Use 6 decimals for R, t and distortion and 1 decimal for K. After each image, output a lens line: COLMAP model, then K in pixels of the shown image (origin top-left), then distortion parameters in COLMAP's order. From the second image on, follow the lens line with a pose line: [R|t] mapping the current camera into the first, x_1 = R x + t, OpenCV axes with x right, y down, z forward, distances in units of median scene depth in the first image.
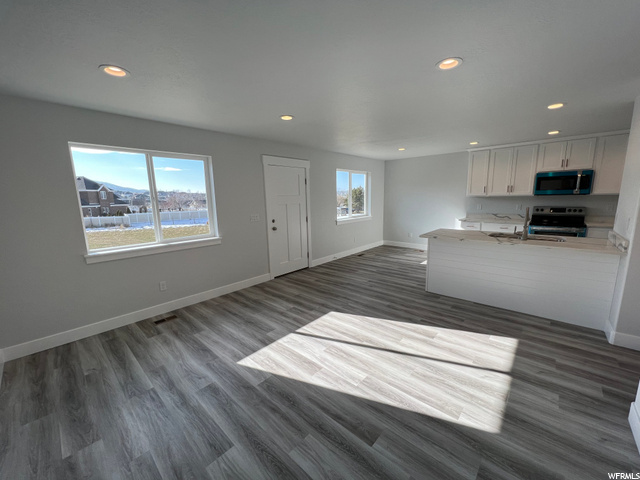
lens RADIAL K [[256.3, 0, 321.7], [0, 256.3, 237.7], [0, 0, 1]] dist [-0.006388, 0.001140]
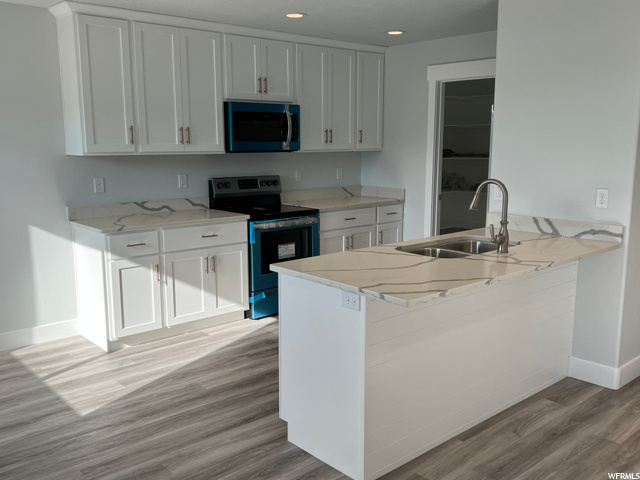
lens RADIAL K [[609.2, 0, 306.4], [0, 609.2, 235.1], [0, 0, 1]] dist [0.032257, 0.000000]
pose [[0.115623, -0.123804, 0.985548, -0.211384], [0.158900, 0.981729, 0.104682, -0.129520], [-0.980501, 0.144500, 0.133183, 0.841721]]
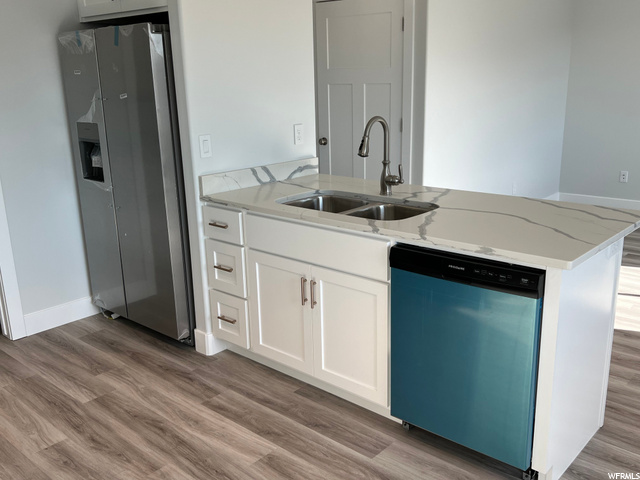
lens RADIAL K [[609.2, 0, 324.8], [0, 609.2, 241.3], [0, 0, 1]] dist [0.032257, 0.000000]
pose [[-0.998939, 0.045033, 0.009601, 0.622783], [0.044901, 0.906533, 0.419741, -0.242436], [0.010199, 0.419727, -0.907593, 1.365551]]
